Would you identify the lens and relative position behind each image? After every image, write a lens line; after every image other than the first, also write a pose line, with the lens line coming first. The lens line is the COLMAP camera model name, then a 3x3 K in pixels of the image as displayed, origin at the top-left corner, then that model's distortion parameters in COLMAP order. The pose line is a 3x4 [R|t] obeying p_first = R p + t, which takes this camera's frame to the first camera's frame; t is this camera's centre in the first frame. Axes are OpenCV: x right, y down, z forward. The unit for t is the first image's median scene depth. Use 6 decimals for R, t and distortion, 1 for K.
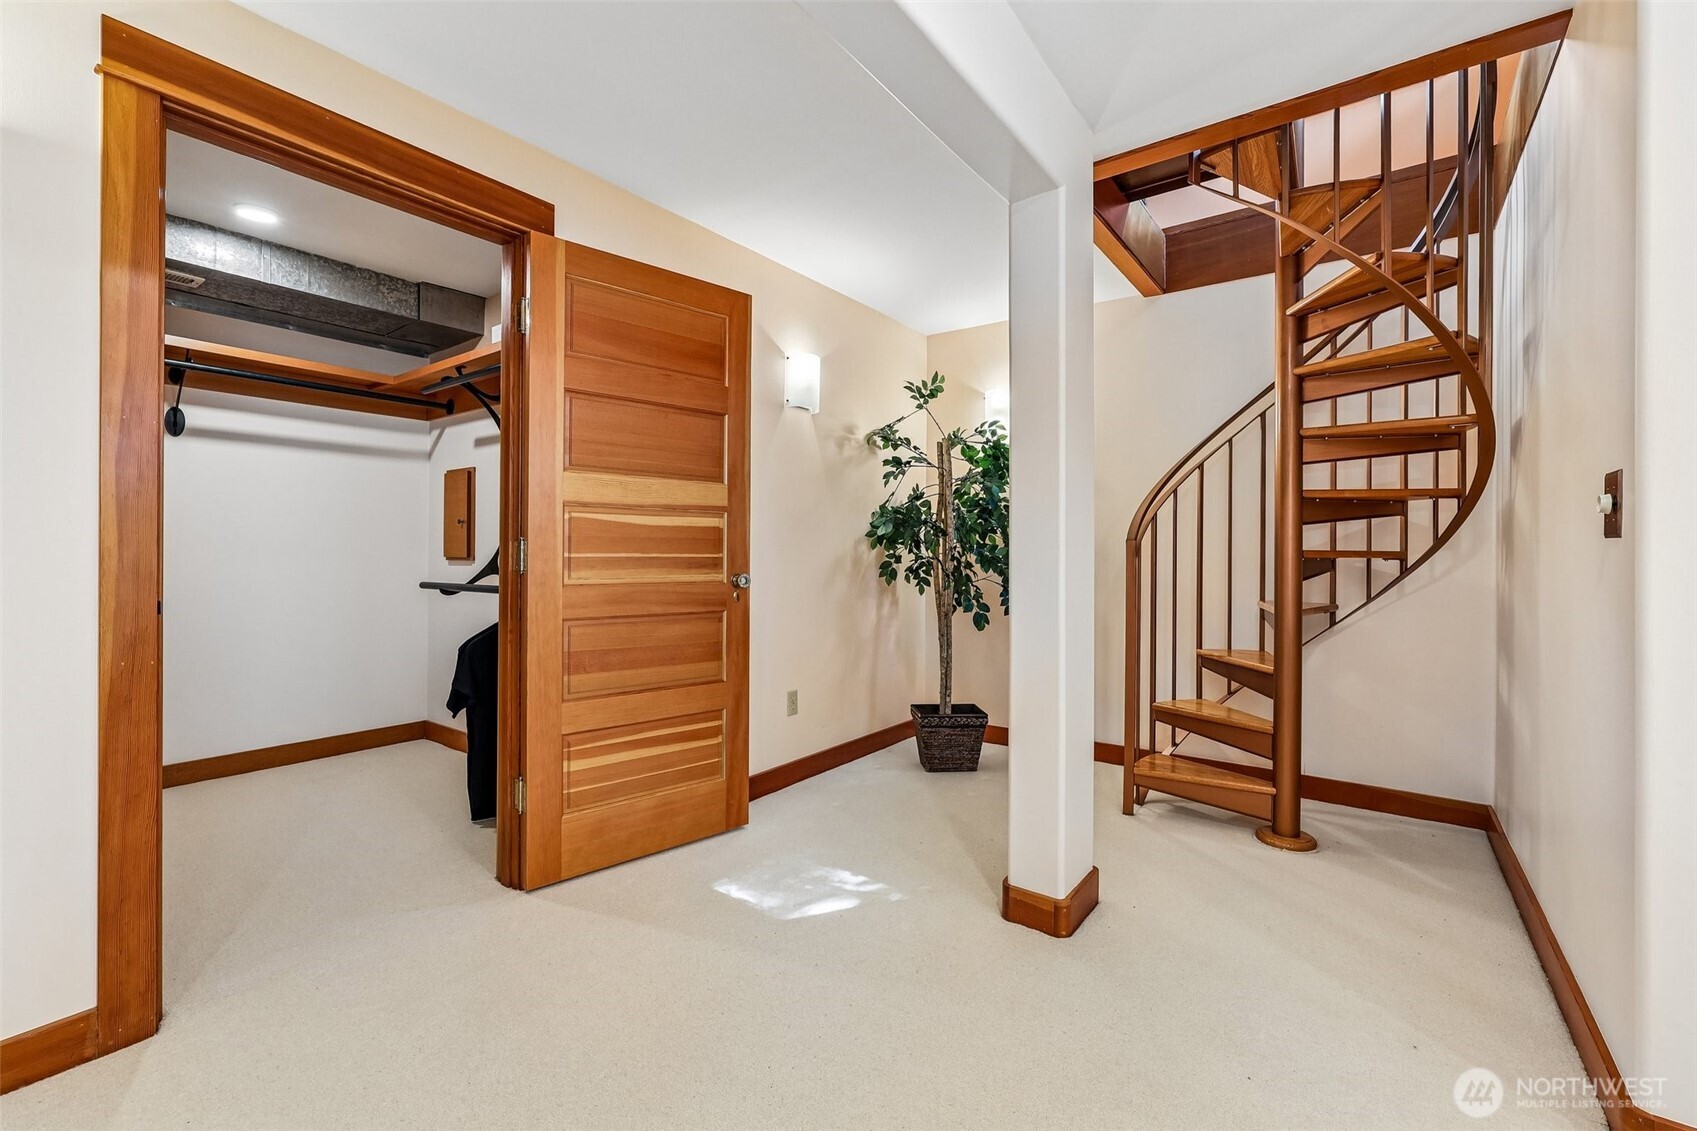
lens RADIAL K [[730.8, 0, 848.3], [0, 730.8, 557.2], [0, 0, 1]] dist [-0.003706, 0.004567]
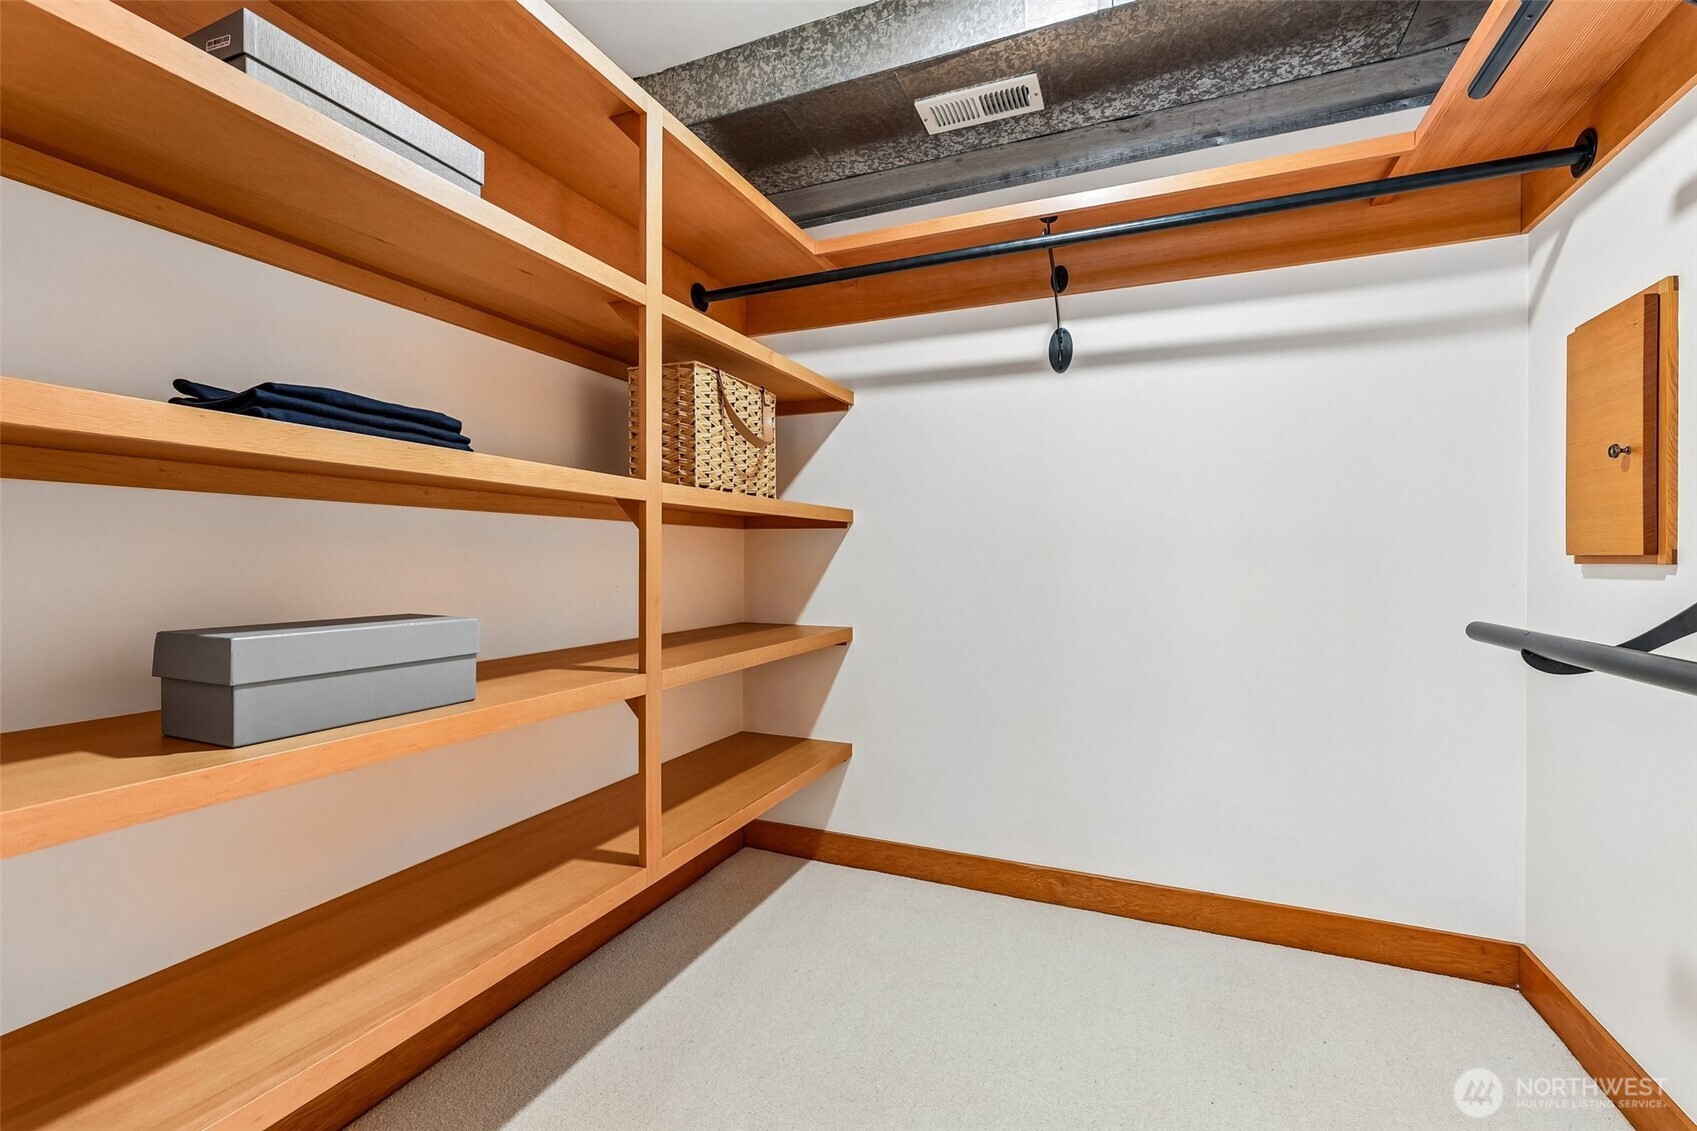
lens RADIAL K [[730.8, 0, 850.6], [0, 730.8, 562.7], [0, 0, 1]] dist [-0.003706, 0.004567]
pose [[0.231163, 0.001065, -0.972915, -0.307344], [-0.001311, 0.999999, 0.000783, 0.004447], [0.972914, 0.001095, 0.231164, 0.625798]]
